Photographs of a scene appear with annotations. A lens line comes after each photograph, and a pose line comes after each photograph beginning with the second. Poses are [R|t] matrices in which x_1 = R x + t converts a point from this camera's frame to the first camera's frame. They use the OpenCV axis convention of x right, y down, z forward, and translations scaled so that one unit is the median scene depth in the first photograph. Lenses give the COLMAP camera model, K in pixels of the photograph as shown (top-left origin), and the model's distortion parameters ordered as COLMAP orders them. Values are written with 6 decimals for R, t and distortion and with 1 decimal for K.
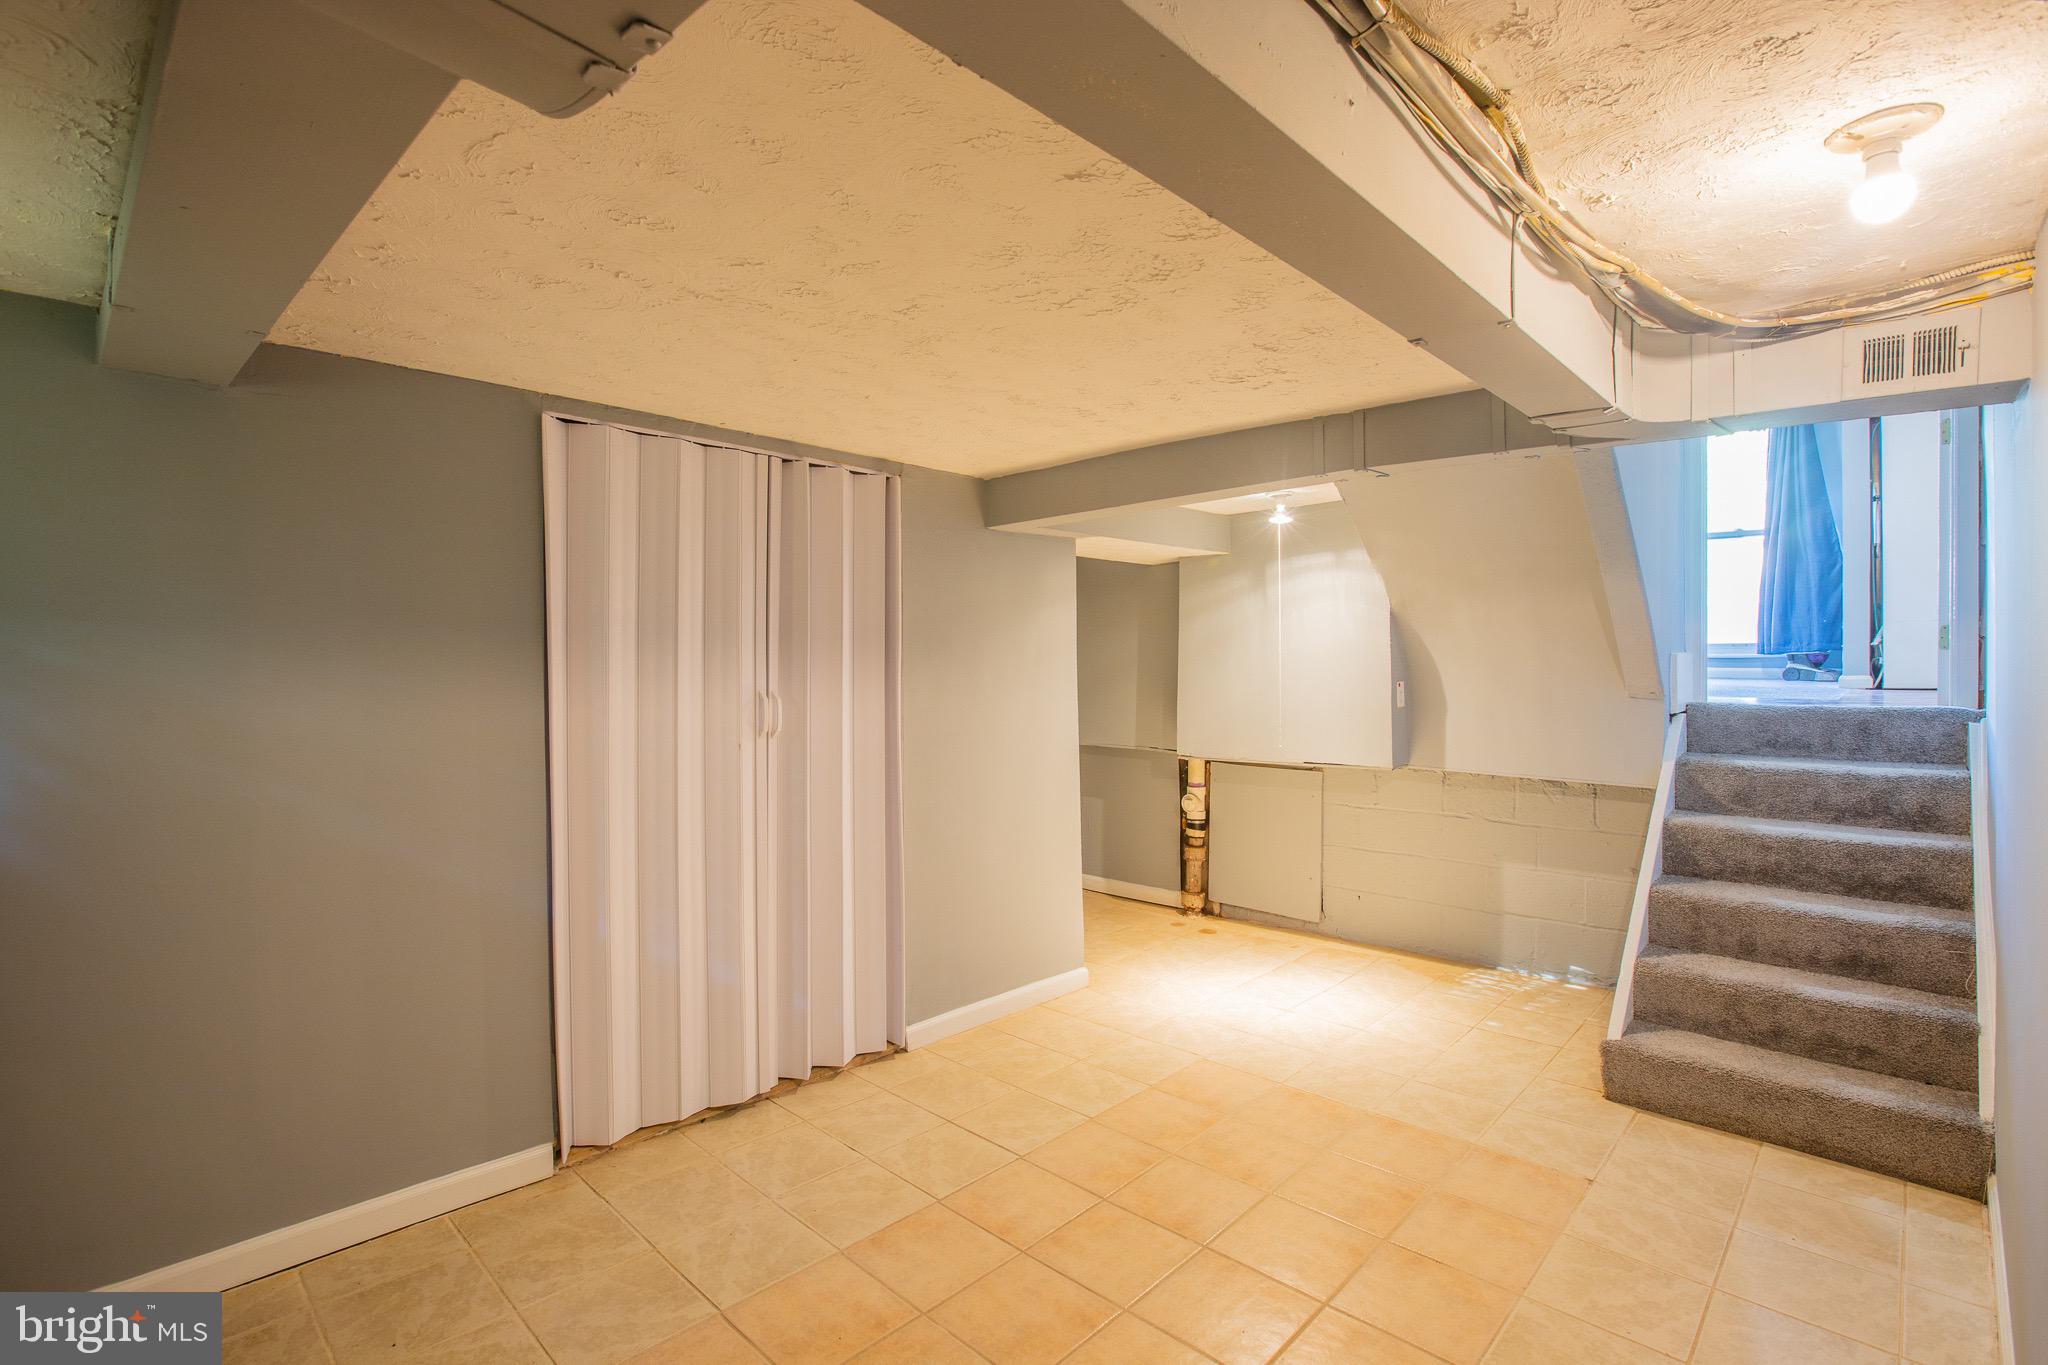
lens RADIAL K [[950.9, 0, 1028.7], [0, 950.9, 678.0], [0, 0, 1]] dist [-0.027446, 0.008091]
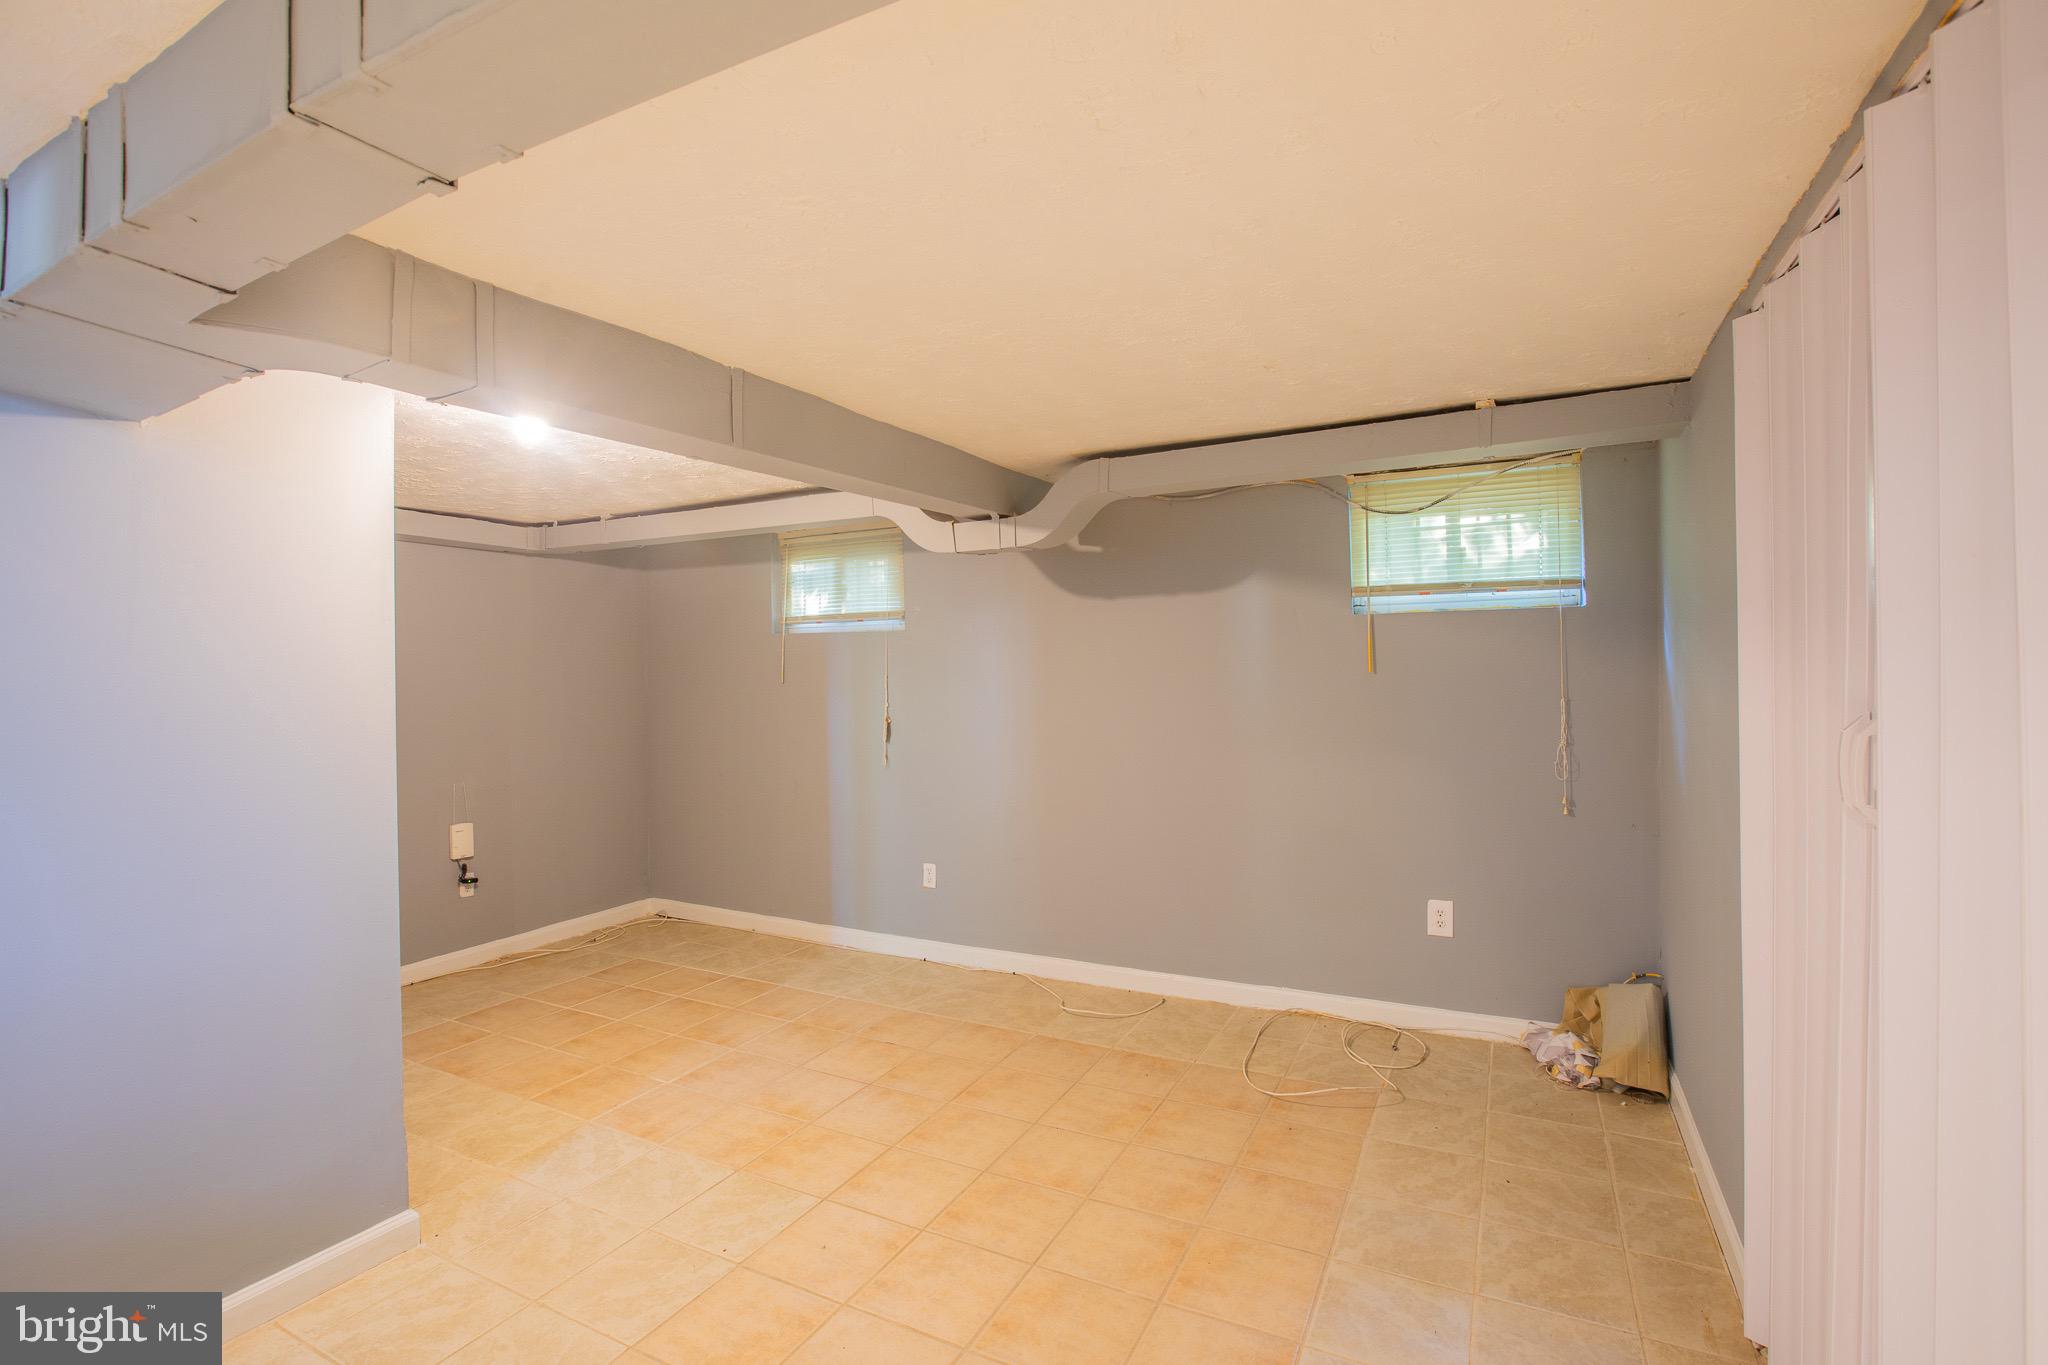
lens RADIAL K [[950.9, 0, 1014.7], [0, 950.9, 678.9], [0, 0, 1]] dist [-0.027446, 0.008091]
pose [[-0.961744, 0.008238, -0.273825, 0.205763], [0.005131, 0.999914, 0.012061, -0.004217], [0.273900, 0.010195, -0.961704, 1.282009]]
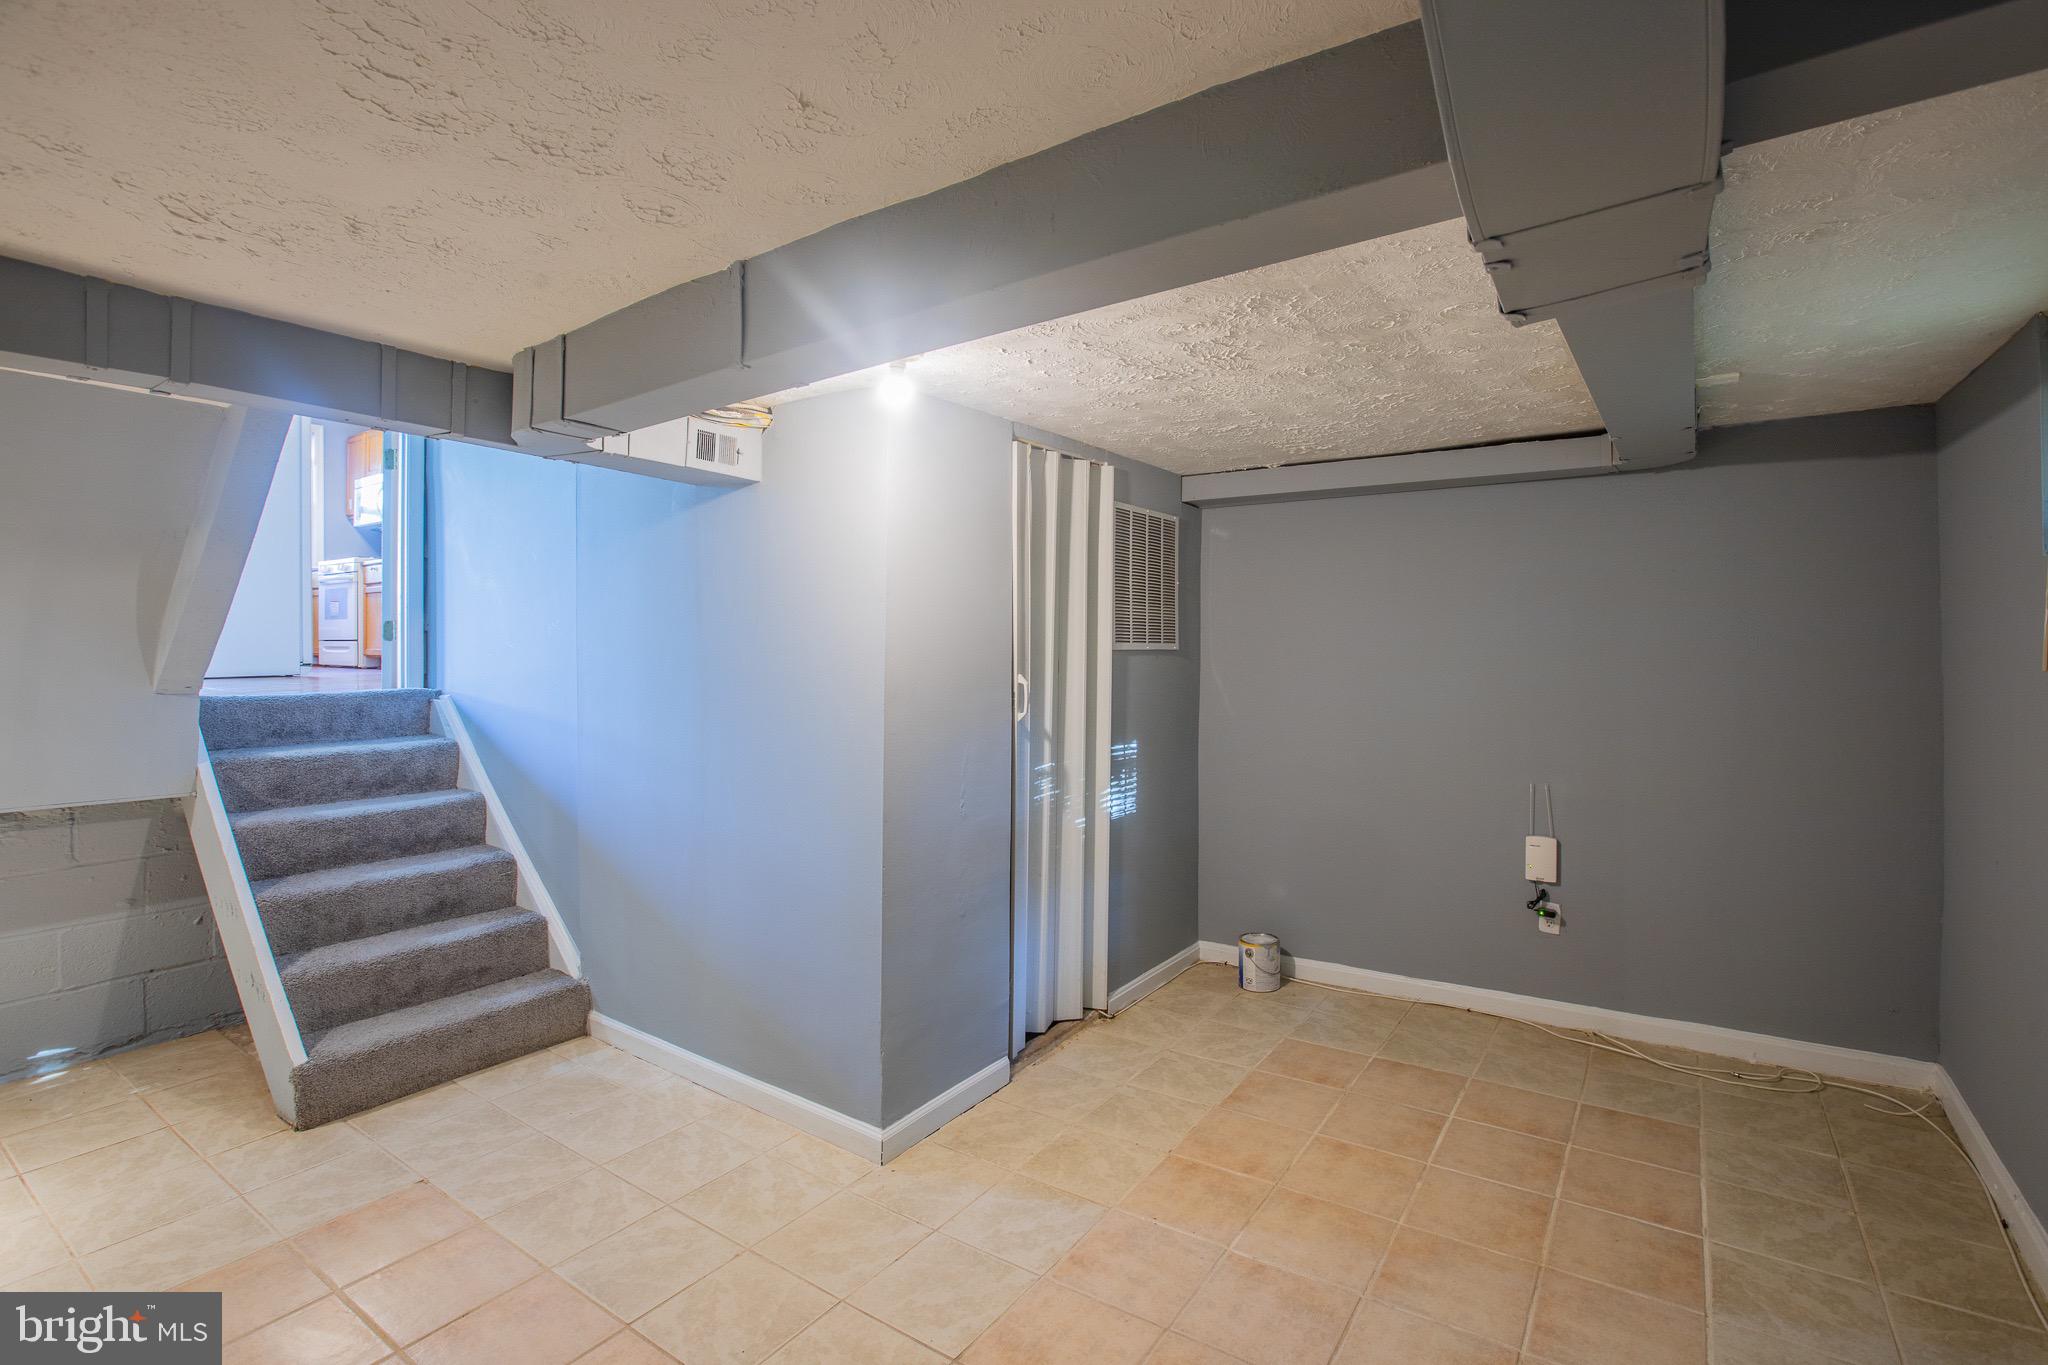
lens RADIAL K [[950.9, 0, 1042.7], [0, 950.9, 648.7], [0, 0, 1]] dist [-0.027446, 0.008091]
pose [[-0.151518, 0.002114, 0.988452, -0.390698], [0.019976, 0.999800, 0.000924, -0.006047], [-0.988253, 0.019885, -0.151530, 0.417711]]
